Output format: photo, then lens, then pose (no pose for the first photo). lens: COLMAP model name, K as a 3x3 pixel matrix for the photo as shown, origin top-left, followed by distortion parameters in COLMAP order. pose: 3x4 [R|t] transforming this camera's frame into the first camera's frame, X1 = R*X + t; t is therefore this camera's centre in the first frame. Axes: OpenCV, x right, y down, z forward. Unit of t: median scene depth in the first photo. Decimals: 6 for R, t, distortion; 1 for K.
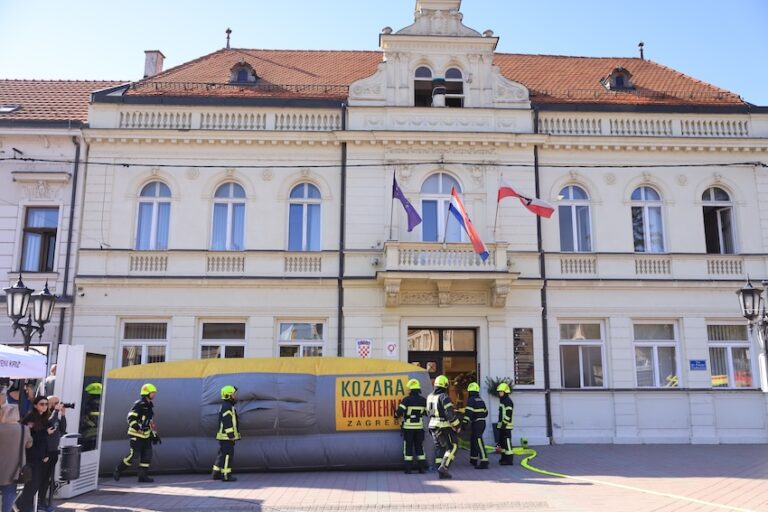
lens RADIAL K [[751.7, 0, 399.7], [0, 751.7, 251.3], [0, 0, 1]] dist [-0.043313, 0.000000]
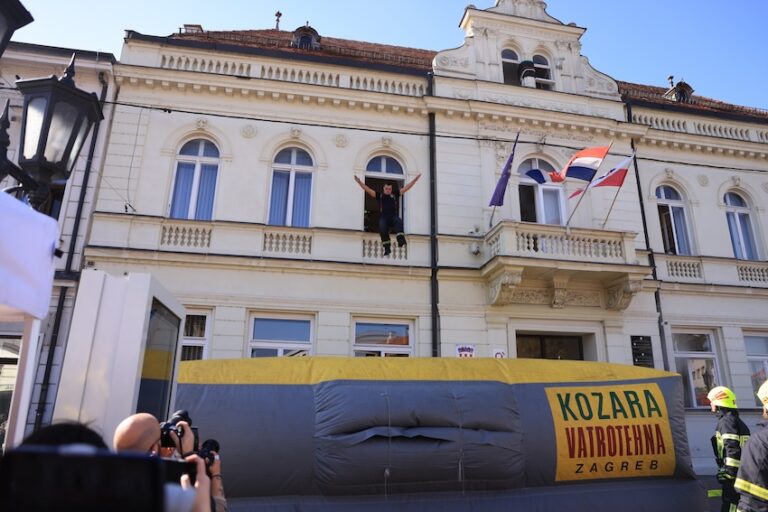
lens RADIAL K [[531.1, 0, 378.4], [0, 531.1, 252.4], [0, 0, 1]] dist [-0.109330, 0.073616]
pose [[0.988881, 0.053993, 0.138561, -0.211911], [-0.038263, 0.992770, -0.113774, 0.084021], [-0.143702, 0.107207, 0.983797, 0.442623]]
